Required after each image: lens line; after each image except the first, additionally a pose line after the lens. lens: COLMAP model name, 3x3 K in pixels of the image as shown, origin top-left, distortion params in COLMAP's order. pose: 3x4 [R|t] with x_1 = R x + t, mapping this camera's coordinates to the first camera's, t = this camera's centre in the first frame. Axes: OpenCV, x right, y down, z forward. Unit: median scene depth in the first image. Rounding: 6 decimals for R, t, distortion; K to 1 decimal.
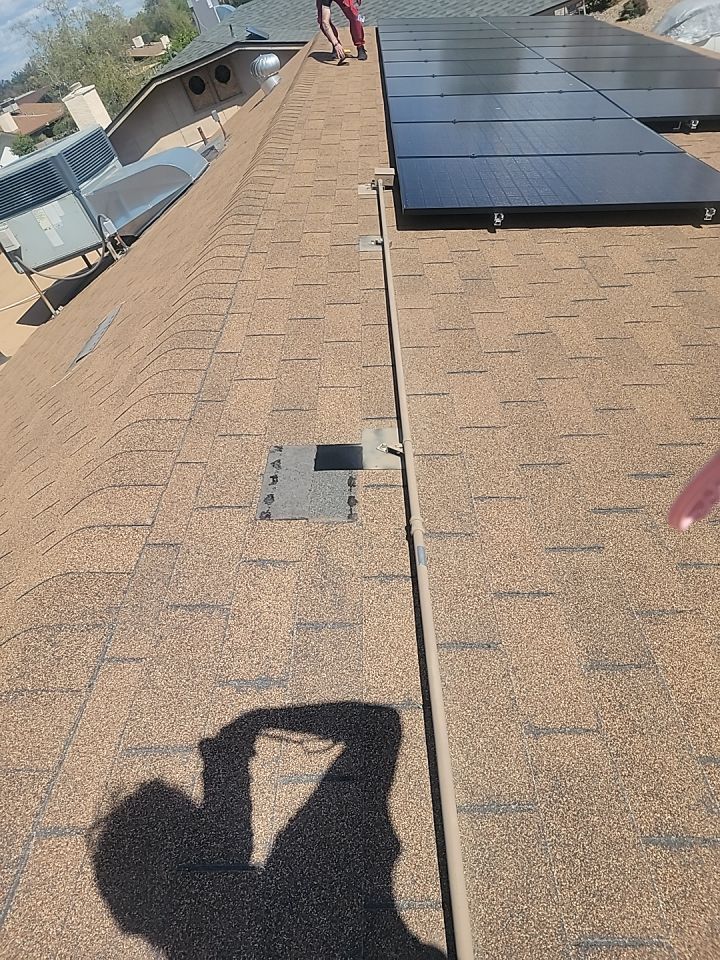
lens RADIAL K [[660.3, 0, 365.1], [0, 660.3, 488.5], [0, 0, 1]] dist [0.098490, -0.088375]
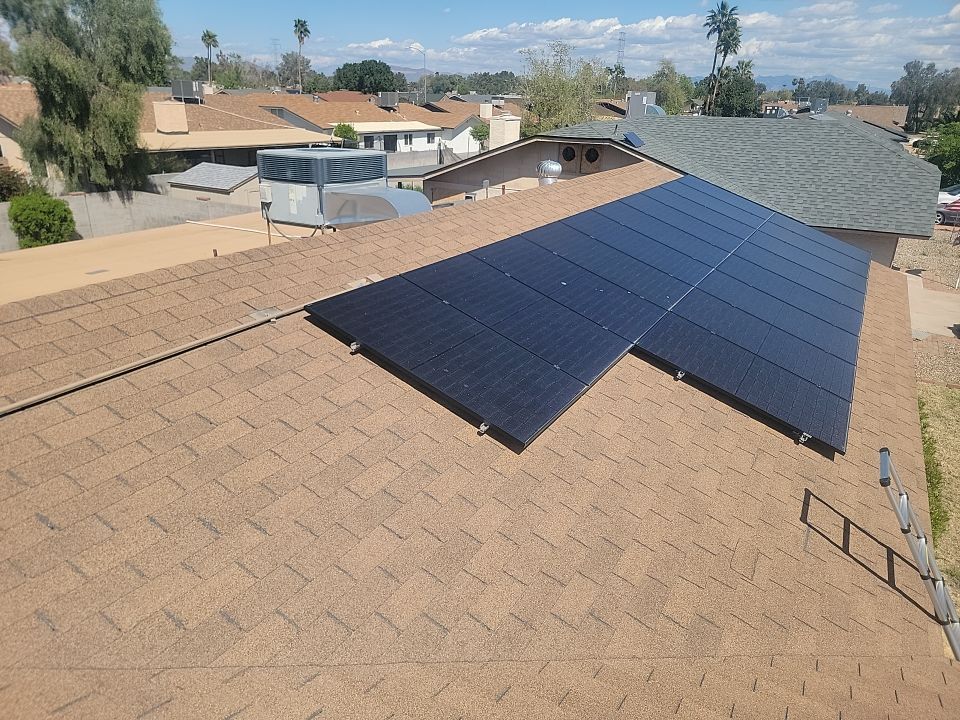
lens RADIAL K [[665.5, 0, 487.7], [0, 665.5, 369.3], [0, 0, 1]] dist [0.078021, -0.066319]
pose [[0.816966, 0.498873, -0.289297, 0.361967], [-0.547985, 0.827847, -0.119927, -0.158059], [0.179666, 0.256507, 0.949697, -0.077862]]
